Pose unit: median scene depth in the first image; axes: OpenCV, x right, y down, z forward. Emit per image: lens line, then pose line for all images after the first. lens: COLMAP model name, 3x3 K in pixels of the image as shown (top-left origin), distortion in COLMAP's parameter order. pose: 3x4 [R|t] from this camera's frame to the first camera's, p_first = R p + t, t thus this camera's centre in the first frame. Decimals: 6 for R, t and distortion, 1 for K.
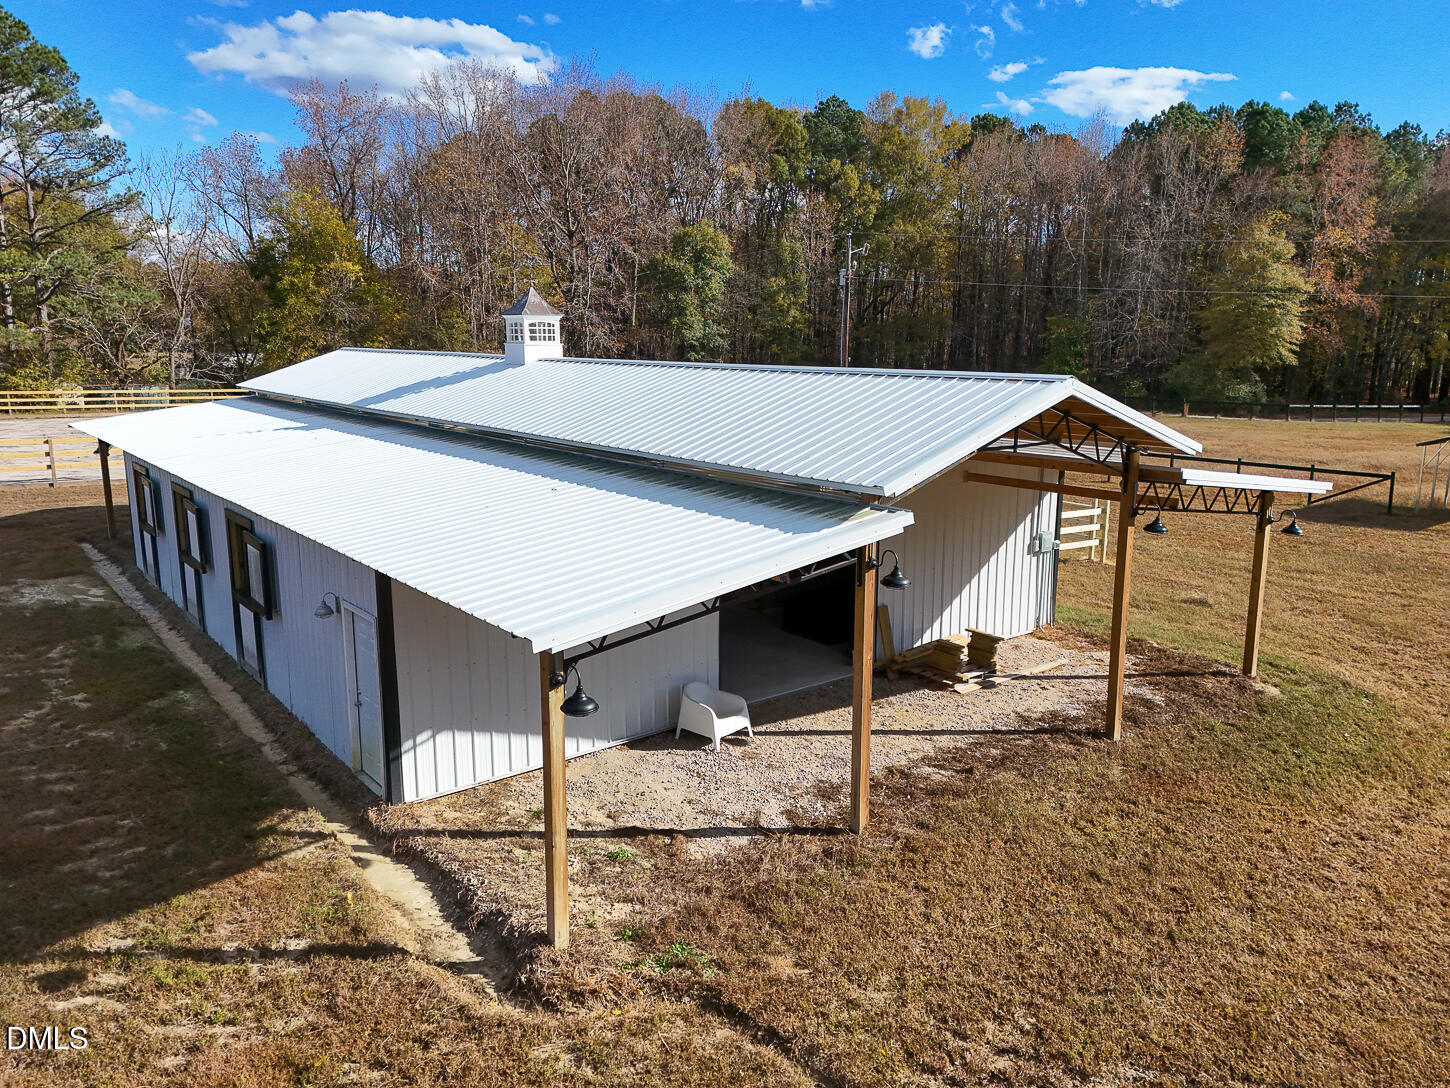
lens RADIAL K [[1055.3, 0, 726.3], [0, 1055.3, 538.0], [0, 0, 1]] dist [0.067591, -0.047826]
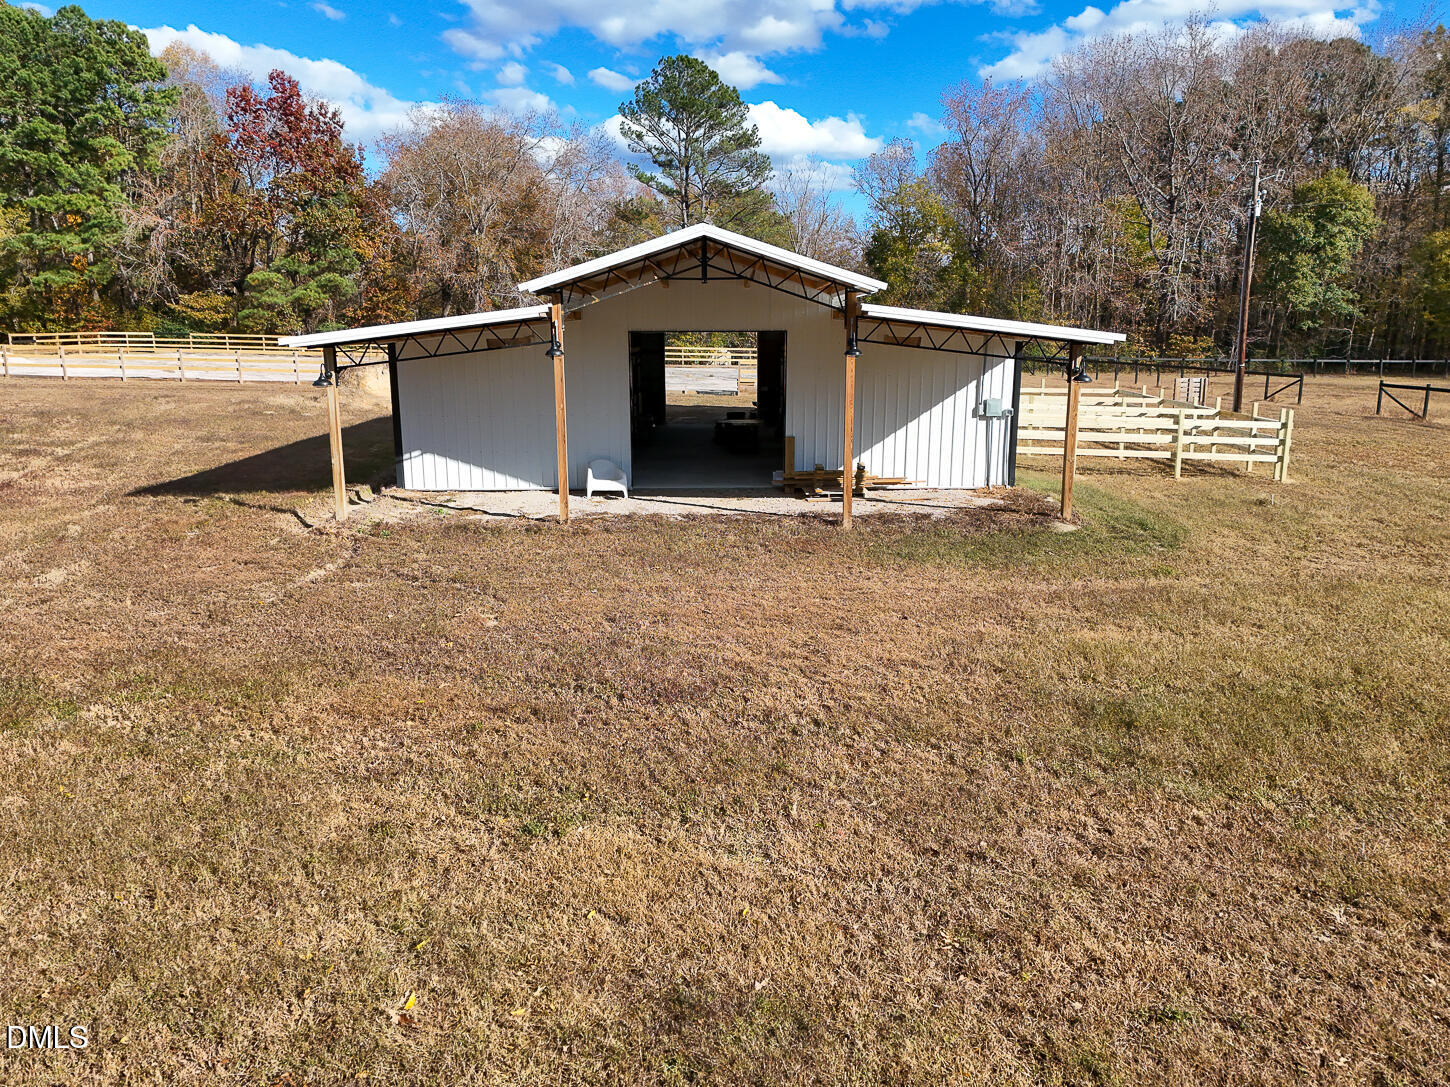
lens RADIAL K [[1080.6, 0, 727.6], [0, 1080.6, 541.2], [0, 0, 1]] dist [0.069876, -0.053933]
pose [[0.796207, 0.111856, -0.594595, 0.796369], [-0.110985, 0.993087, 0.038204, 0.134839], [0.594758, 0.035573, 0.803117, -0.087321]]
